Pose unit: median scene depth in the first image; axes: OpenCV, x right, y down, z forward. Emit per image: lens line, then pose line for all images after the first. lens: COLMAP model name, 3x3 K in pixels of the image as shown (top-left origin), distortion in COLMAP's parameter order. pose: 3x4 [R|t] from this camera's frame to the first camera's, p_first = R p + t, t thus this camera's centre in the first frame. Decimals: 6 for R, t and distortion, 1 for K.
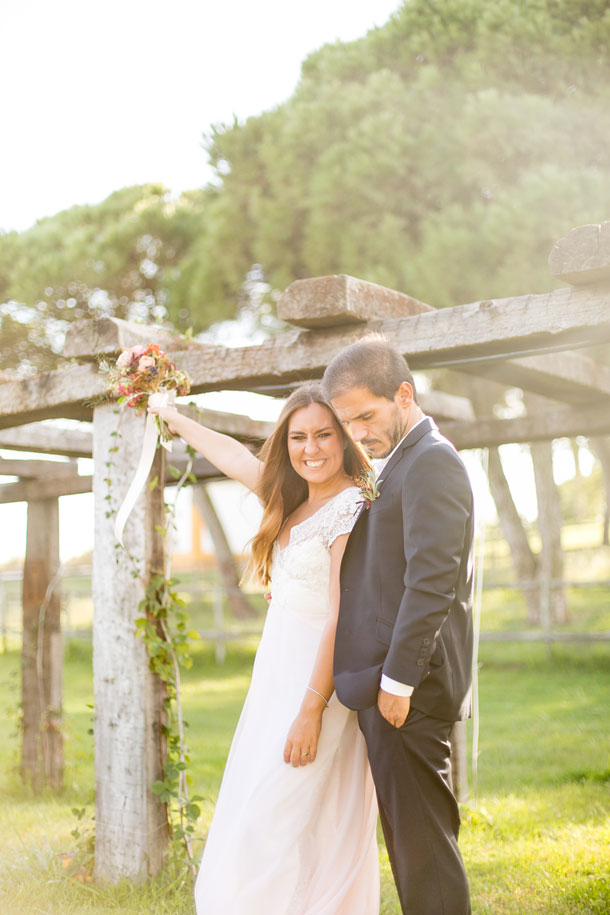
lens RADIAL K [[1306.9, 0, 305.0], [0, 1306.9, 457.5], [0, 0, 1]] dist [-0.268551, 0.797178]
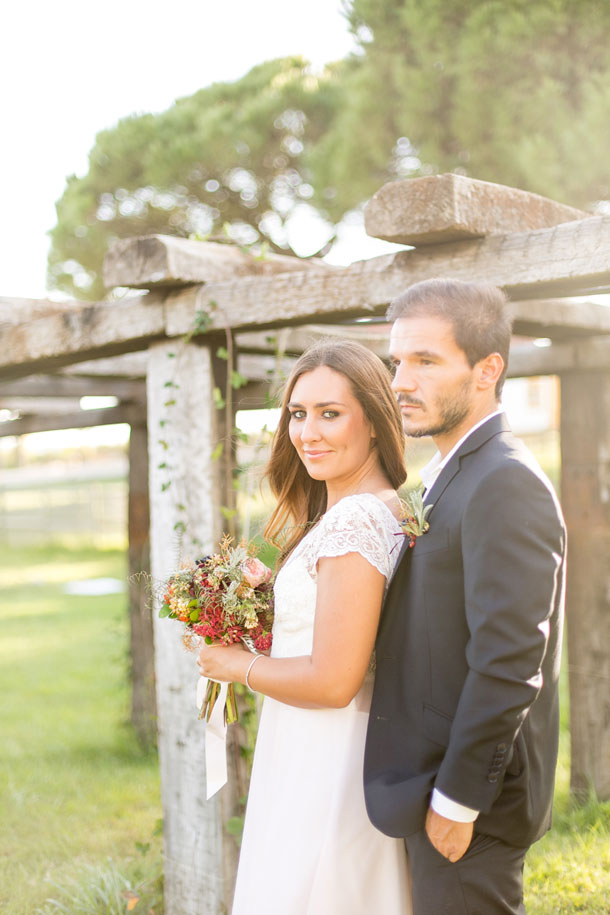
lens RADIAL K [[1306.9, 0, 305.0], [0, 1306.9, 457.5], [0, 0, 1]] dist [-0.268551, 0.797178]
pose [[0.991882, -0.013840, -0.126407, 0.033246], [0.026068, 0.995079, 0.095598, -0.046818], [0.124462, -0.098117, 0.987361, 0.228204]]
